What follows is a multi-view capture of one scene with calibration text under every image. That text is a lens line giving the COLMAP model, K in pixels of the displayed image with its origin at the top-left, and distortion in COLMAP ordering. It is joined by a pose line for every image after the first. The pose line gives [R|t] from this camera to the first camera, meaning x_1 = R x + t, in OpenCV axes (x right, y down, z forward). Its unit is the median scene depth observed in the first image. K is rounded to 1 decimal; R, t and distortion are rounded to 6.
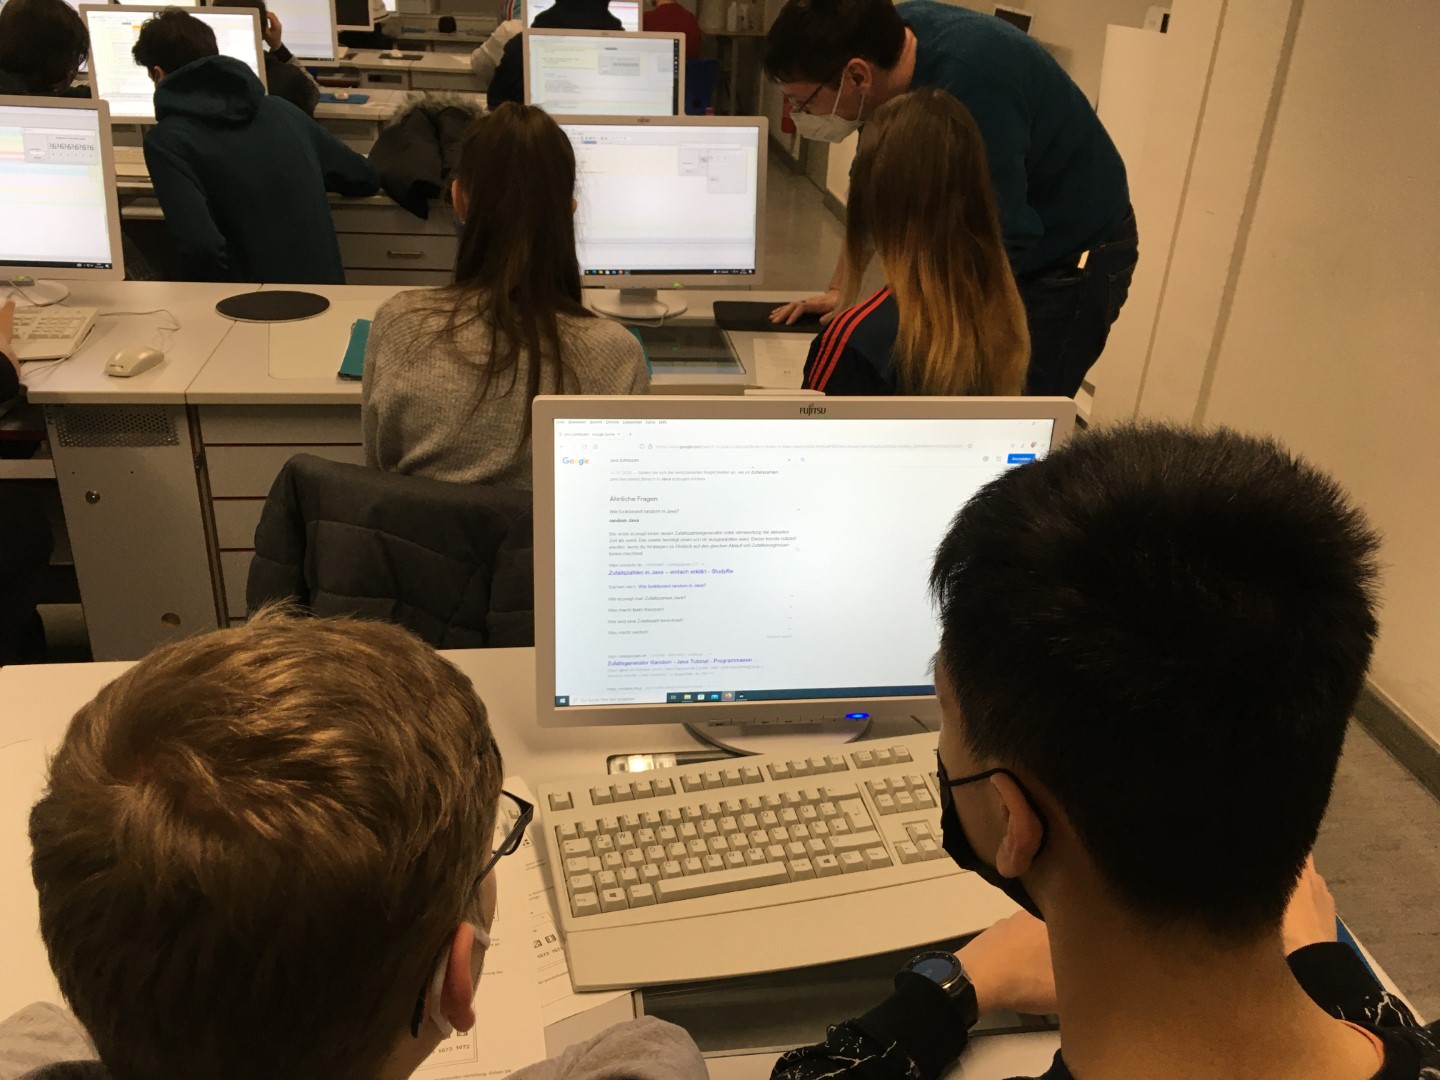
lens RADIAL K [[1248.1, 0, 722.3], [0, 1248.1, 544.3], [0, 0, 1]] dist [0.039326, -0.069695]
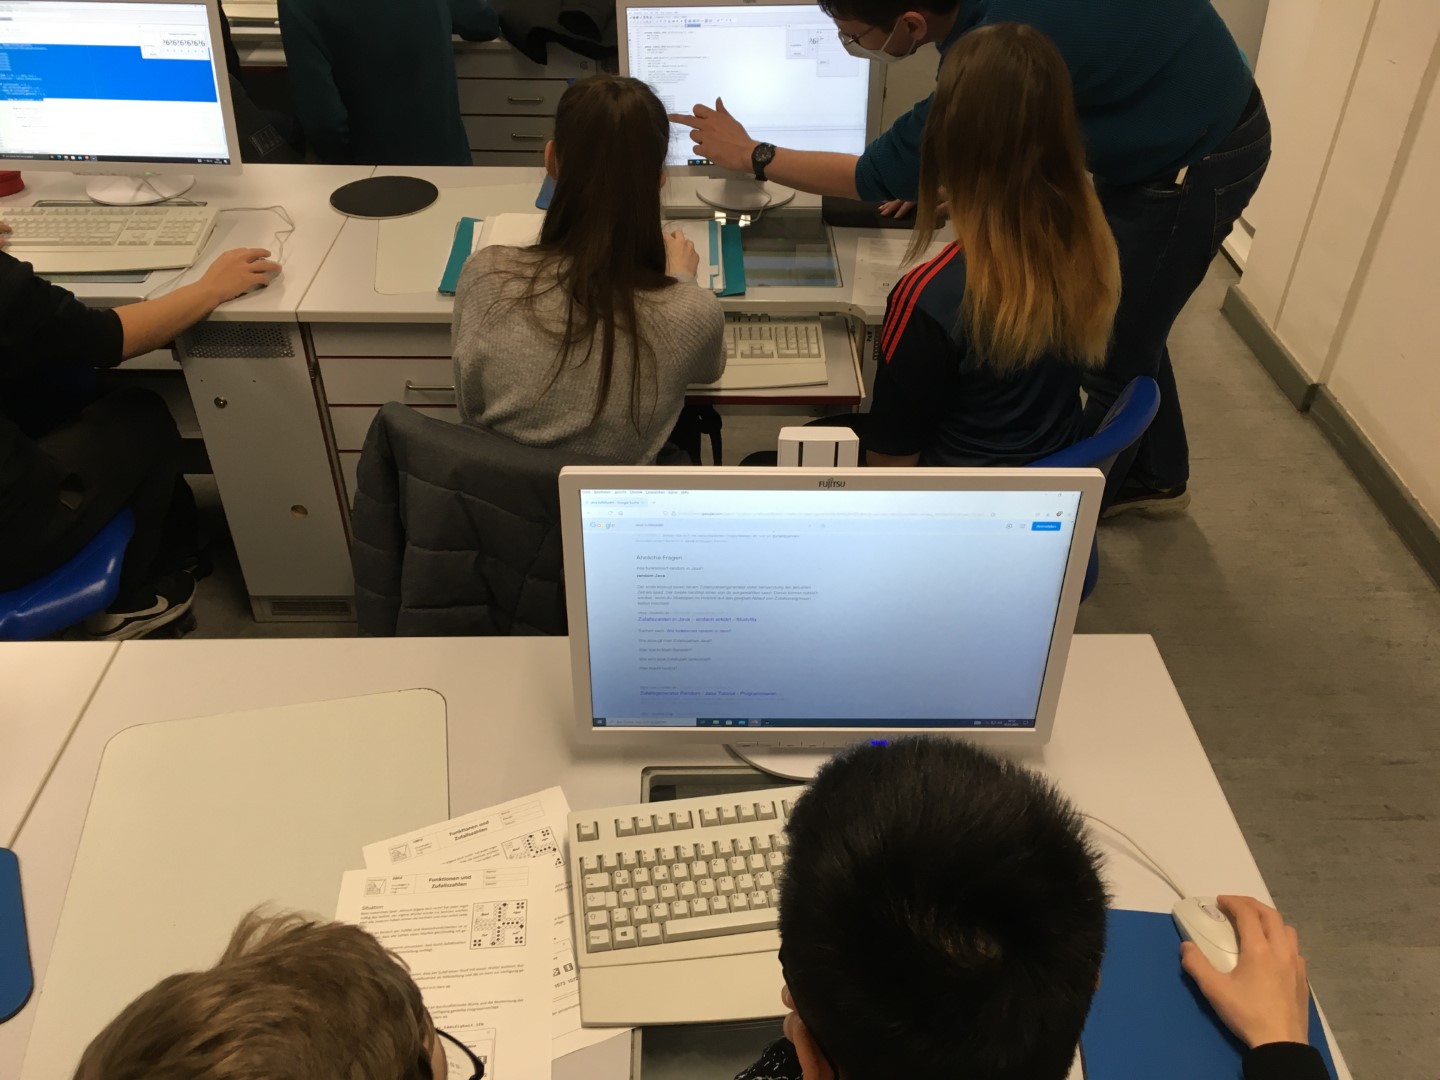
lens RADIAL K [[1248.1, 0, 723.3], [0, 1248.1, 533.2], [0, 0, 1]] dist [0.039326, -0.069695]
pose [[0.991061, 0.043769, -0.126029, 0.080206], [-0.018937, 0.981238, 0.191866, -0.182952], [0.132062, -0.187764, 0.973296, -0.004194]]
